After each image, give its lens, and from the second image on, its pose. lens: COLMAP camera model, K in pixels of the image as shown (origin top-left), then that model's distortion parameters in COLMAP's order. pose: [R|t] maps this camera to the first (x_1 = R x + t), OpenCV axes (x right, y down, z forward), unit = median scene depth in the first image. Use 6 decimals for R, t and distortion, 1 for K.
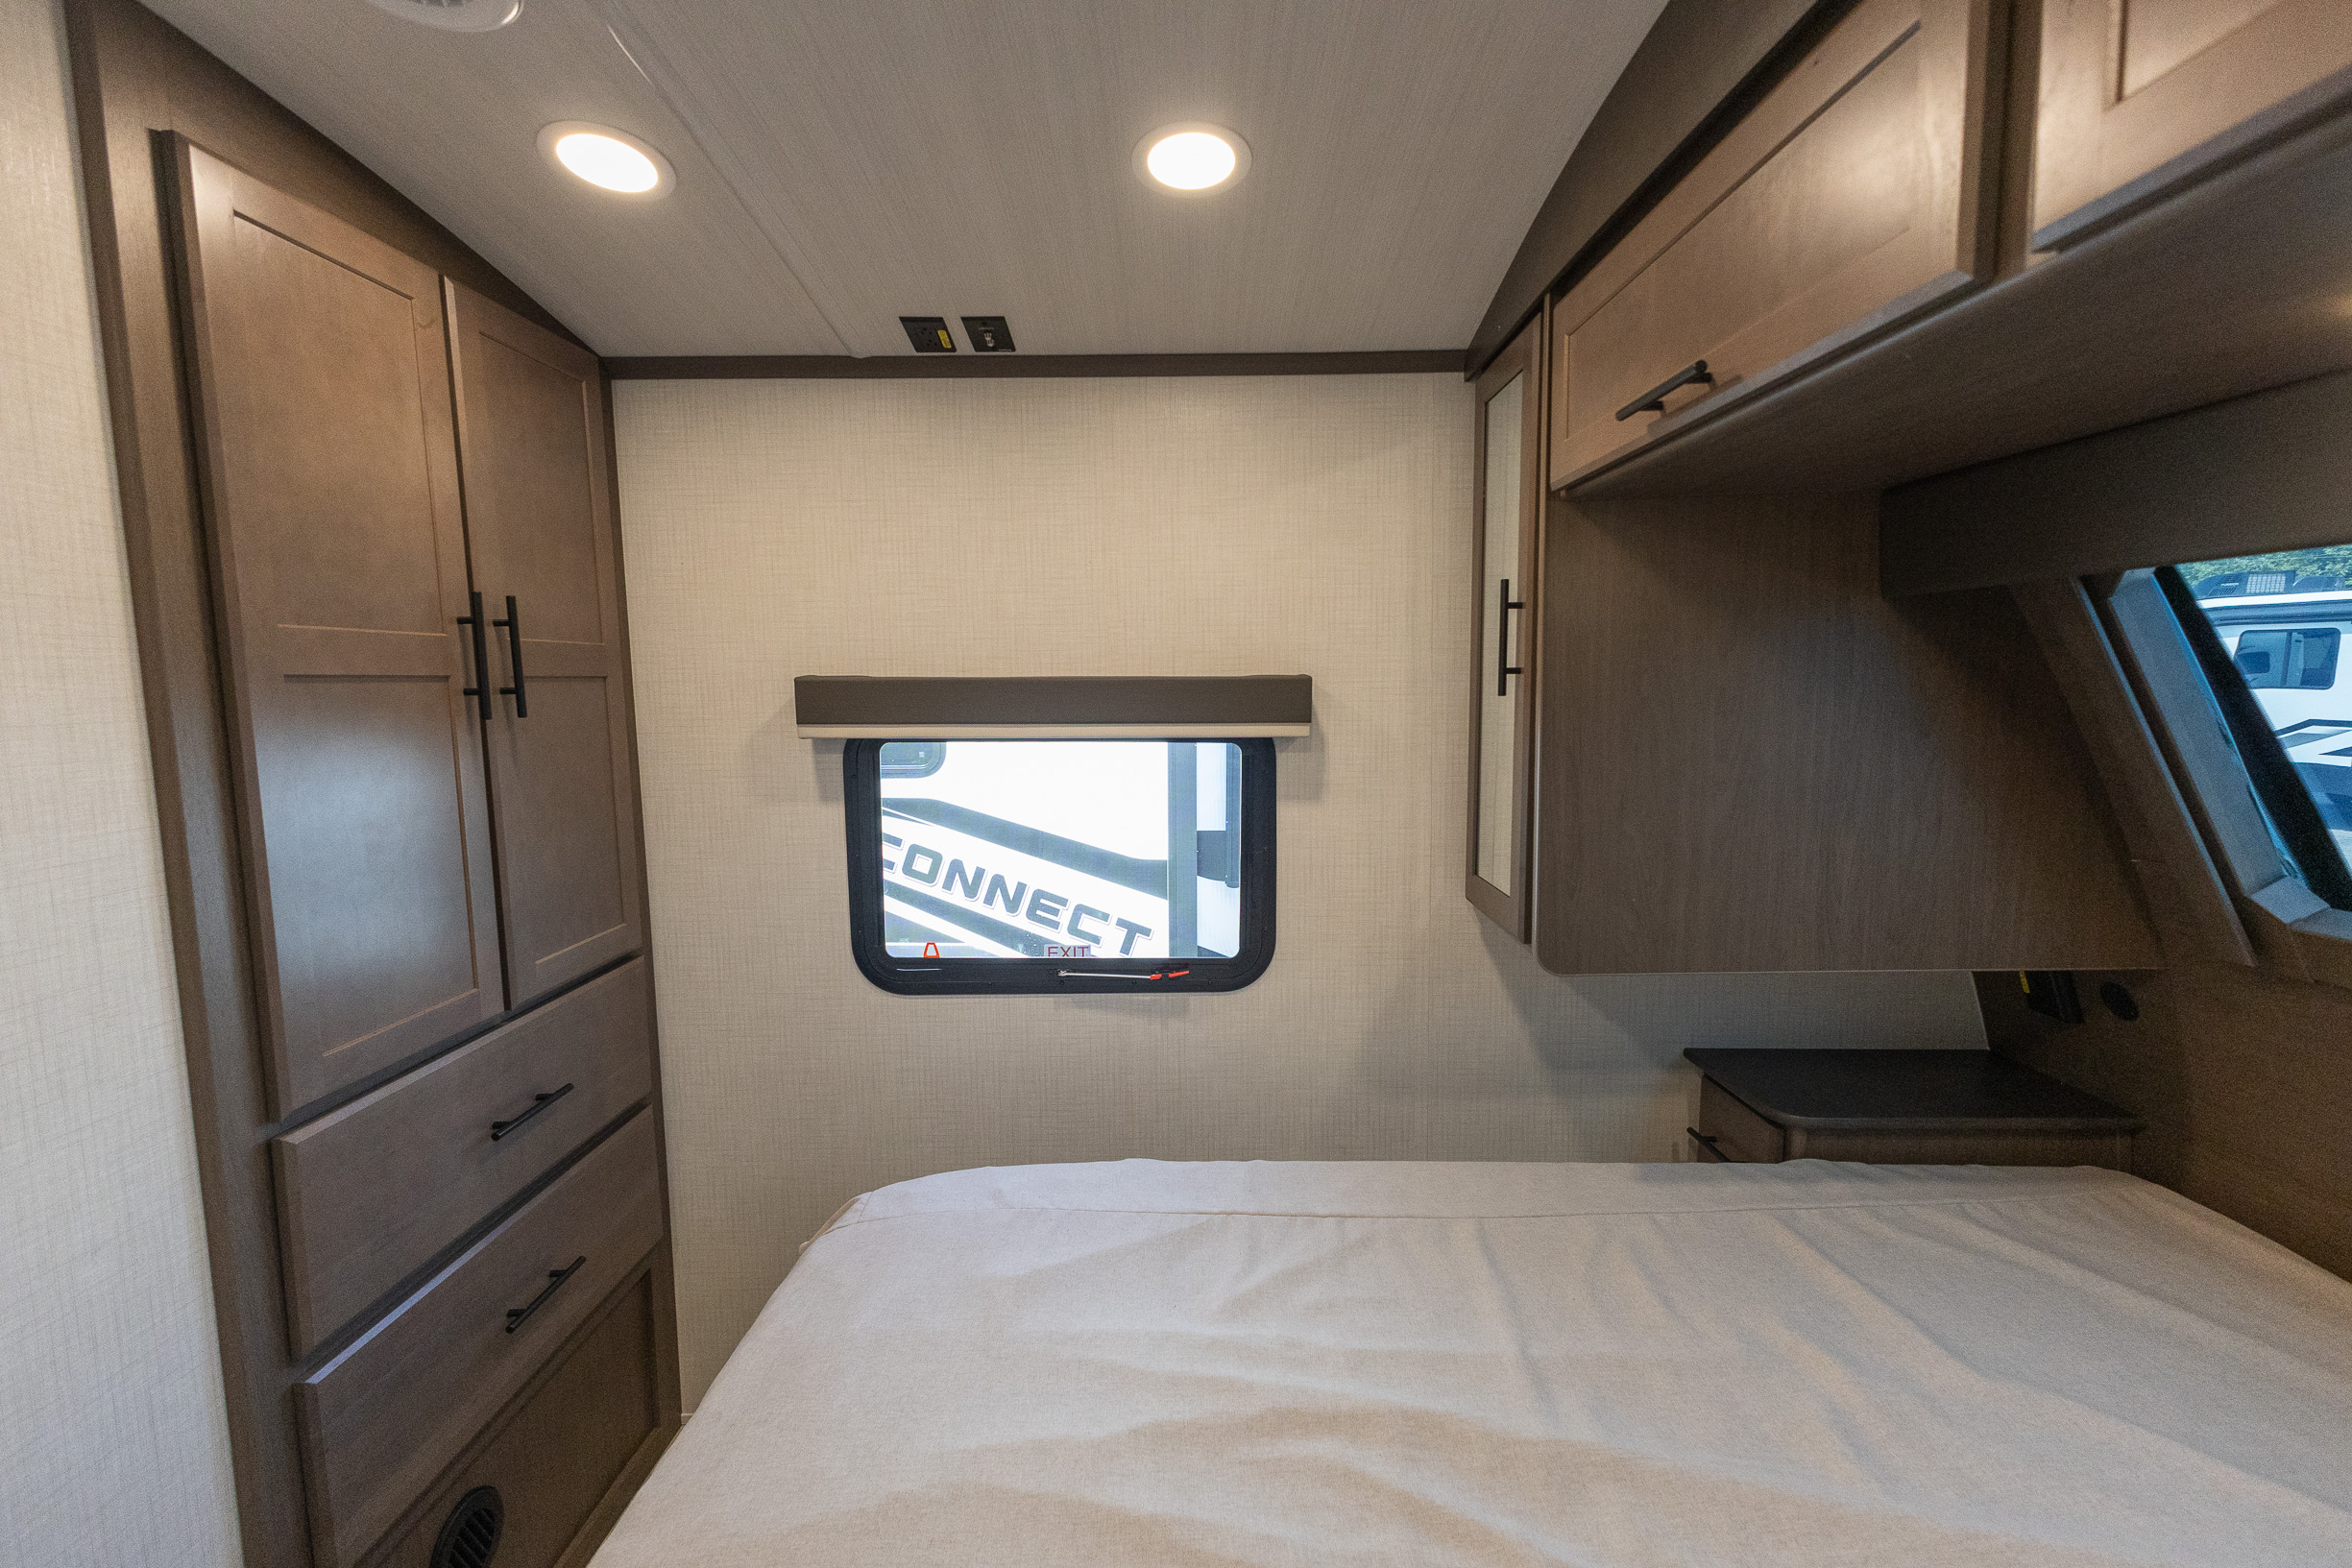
lens RADIAL K [[1027.2, 0, 1180.5], [0, 1027.2, 779.2], [0, 0, 1]] dist [0.011465, -0.001625]
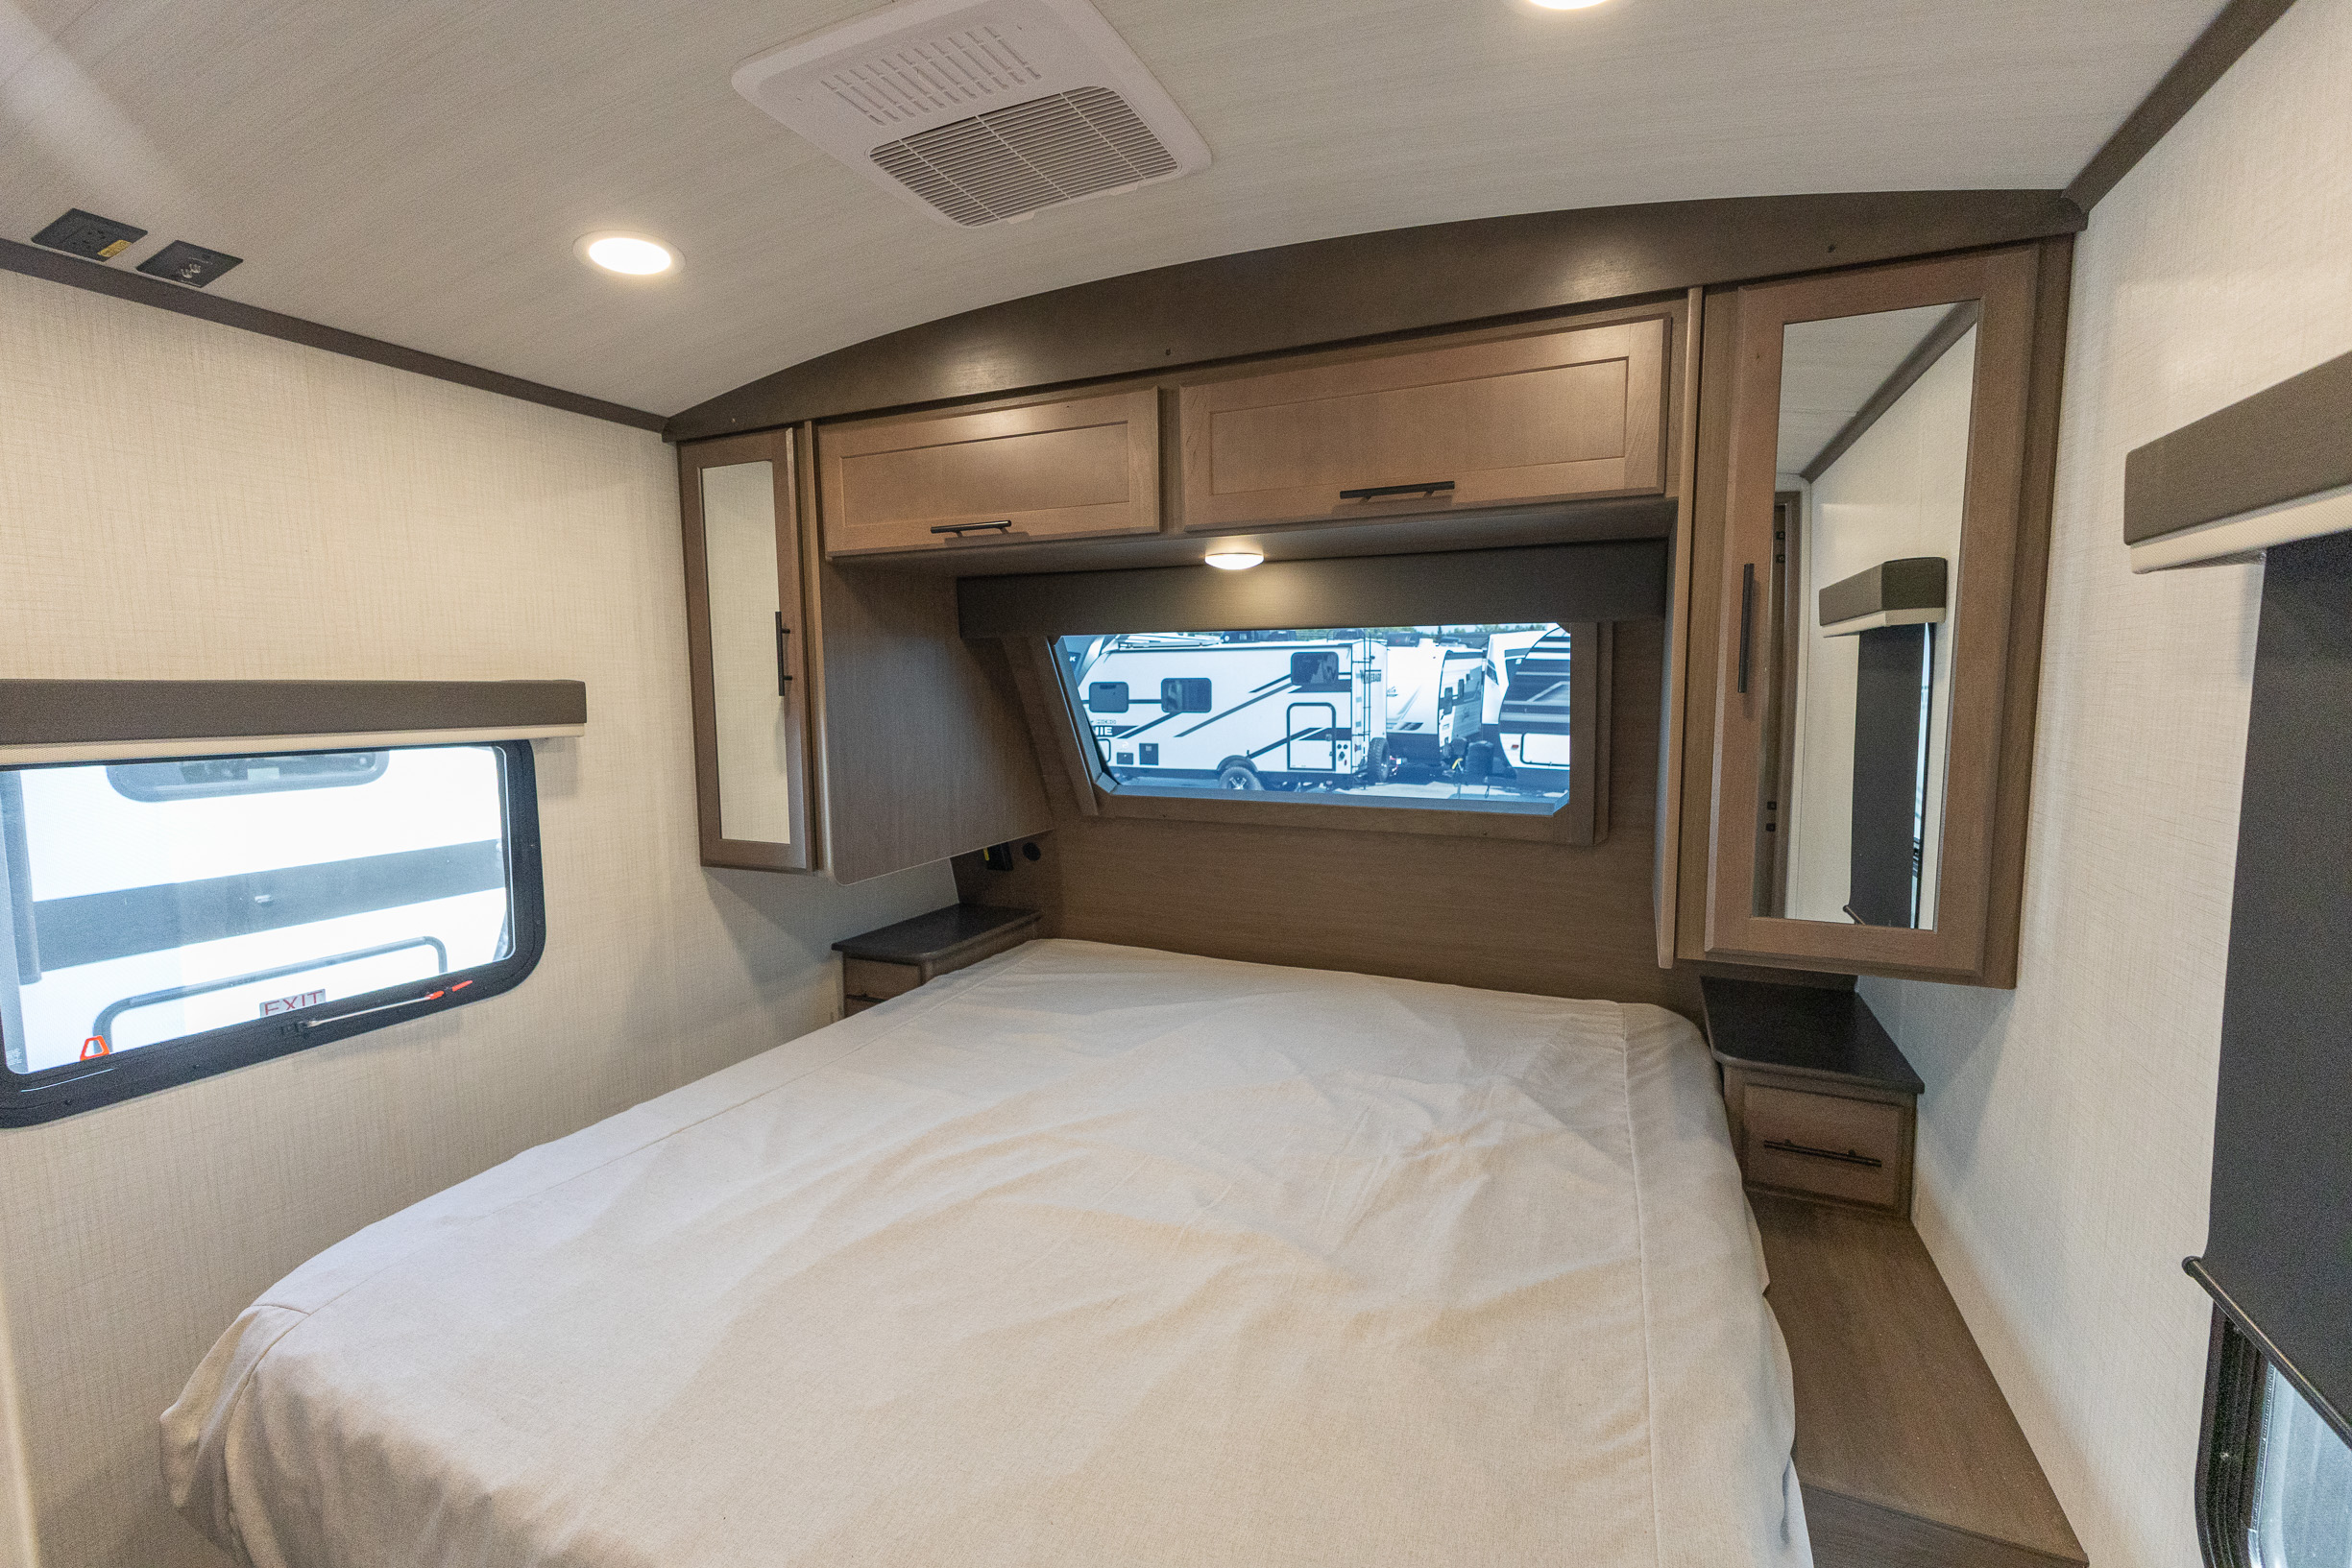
lens RADIAL K [[1027.2, 0, 1172.6], [0, 1027.2, 785.4], [0, 0, 1]] dist [0.011465, -0.001625]
pose [[0.407567, -0.089275, 0.908801, -0.700830], [0.091391, 0.994201, 0.056679, 0.007313], [-0.908590, 0.059956, 0.413363, -0.034881]]
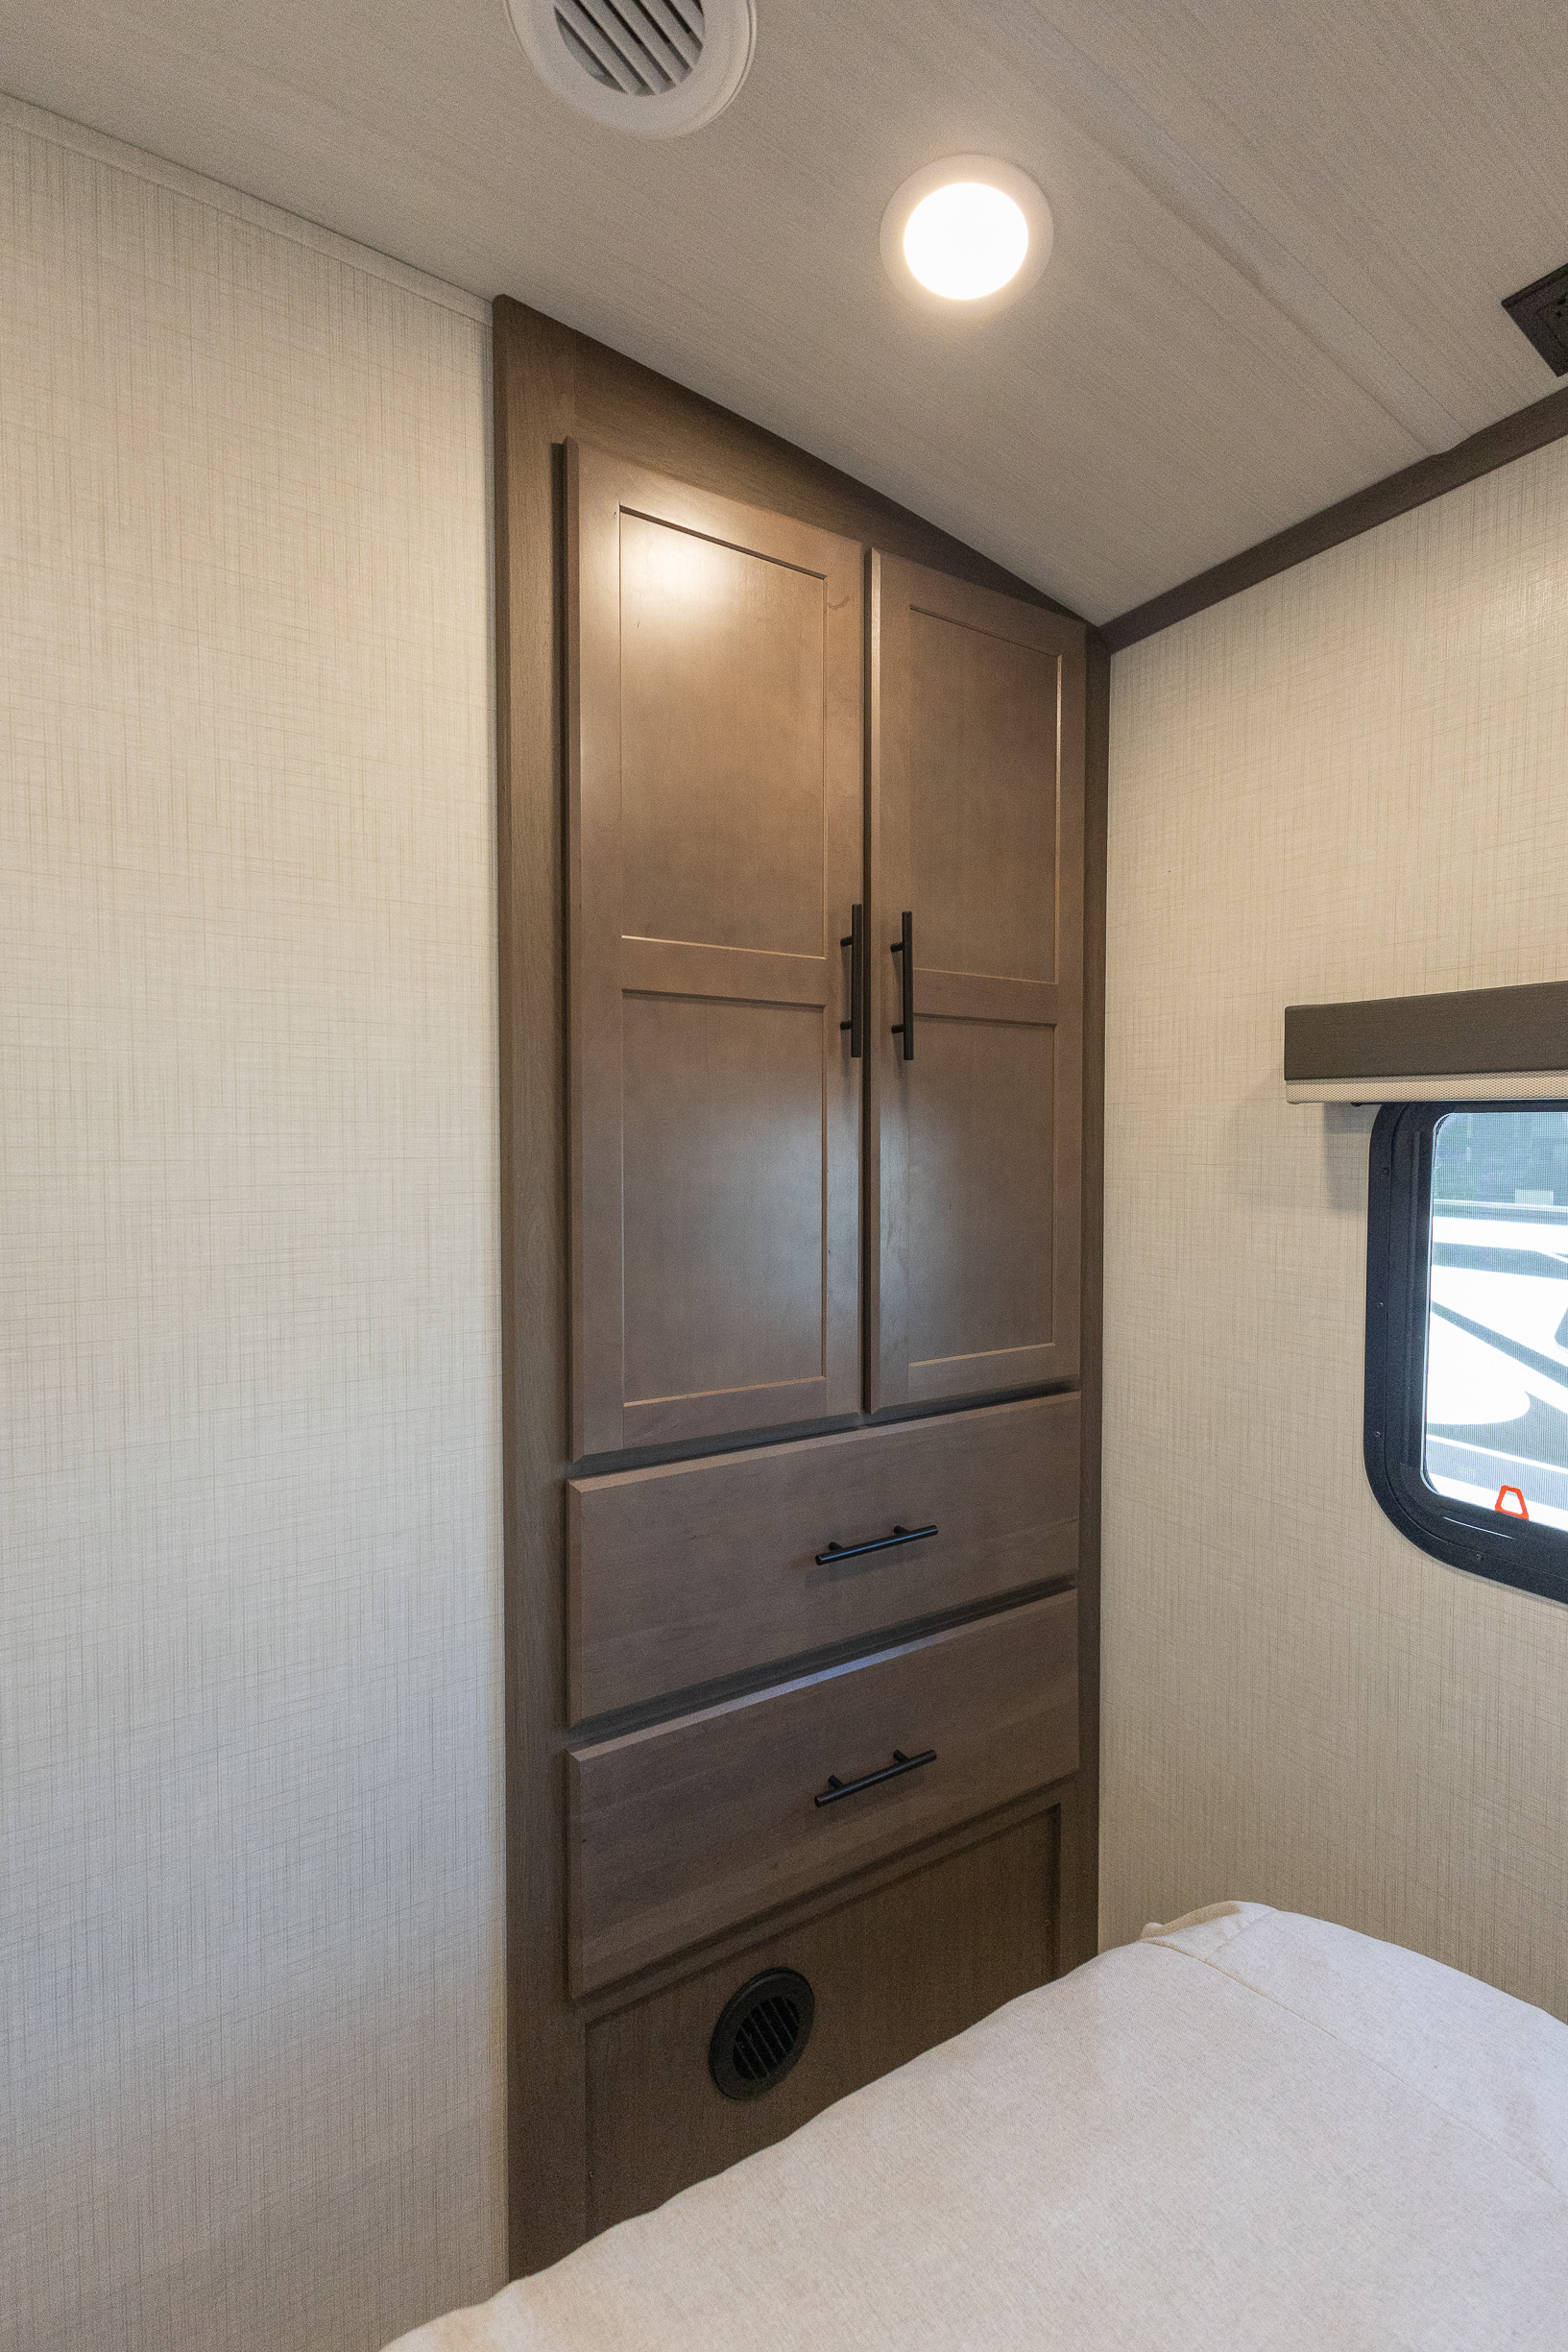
lens RADIAL K [[1027.2, 0, 806.0], [0, 1027.2, 1183.4], [0, 0, 1]] dist [0.011465, -0.001625]
pose [[0.530848, 0.046558, -0.846187, 0.012440], [-0.092013, 0.995754, -0.002935, 0.043124], [0.842457, 0.079418, 0.532878, 0.460252]]
